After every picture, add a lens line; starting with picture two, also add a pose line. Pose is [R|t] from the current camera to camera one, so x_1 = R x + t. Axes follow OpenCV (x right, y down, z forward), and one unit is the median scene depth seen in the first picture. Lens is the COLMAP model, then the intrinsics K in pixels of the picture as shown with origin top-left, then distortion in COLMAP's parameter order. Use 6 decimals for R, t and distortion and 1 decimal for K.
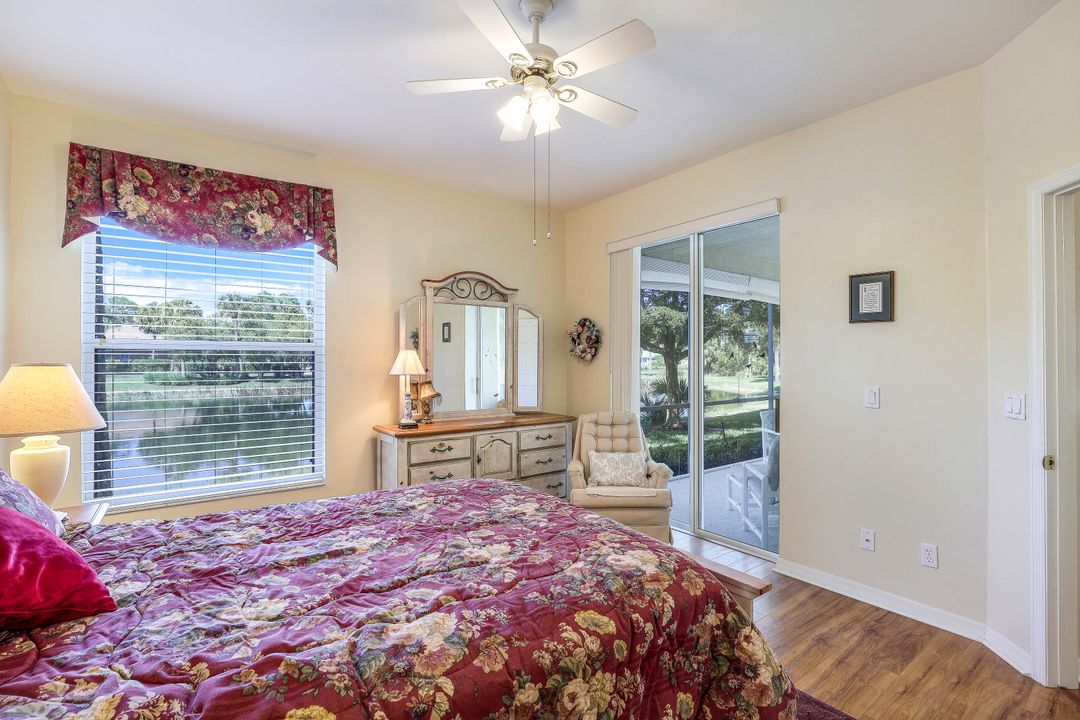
lens RADIAL K [[498.9, 0, 548.9], [0, 498.9, 356.2], [0, 0, 1]] dist [-0.036470, 0.007621]
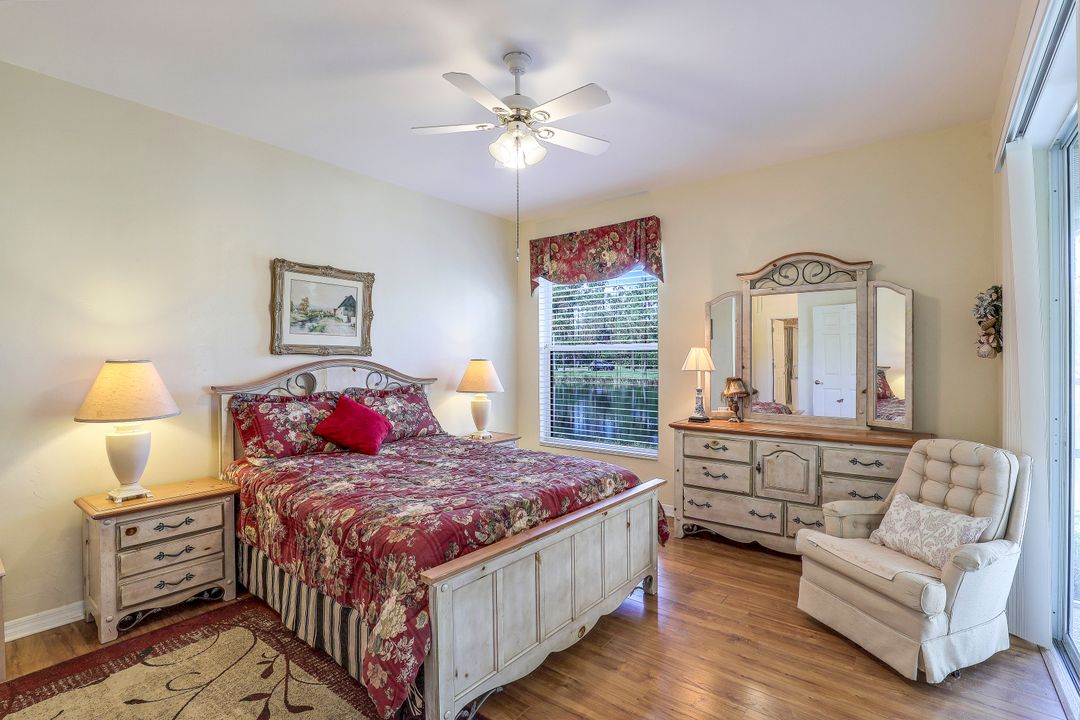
lens RADIAL K [[498.9, 0, 548.9], [0, 498.9, 356.2], [0, 0, 1]] dist [-0.036470, 0.007621]
pose [[0.256927, -0.006616, -0.966408, 0.676452], [0.008422, 0.999954, -0.004607, 0.008764], [0.966394, -0.006955, 0.256971, 0.446690]]
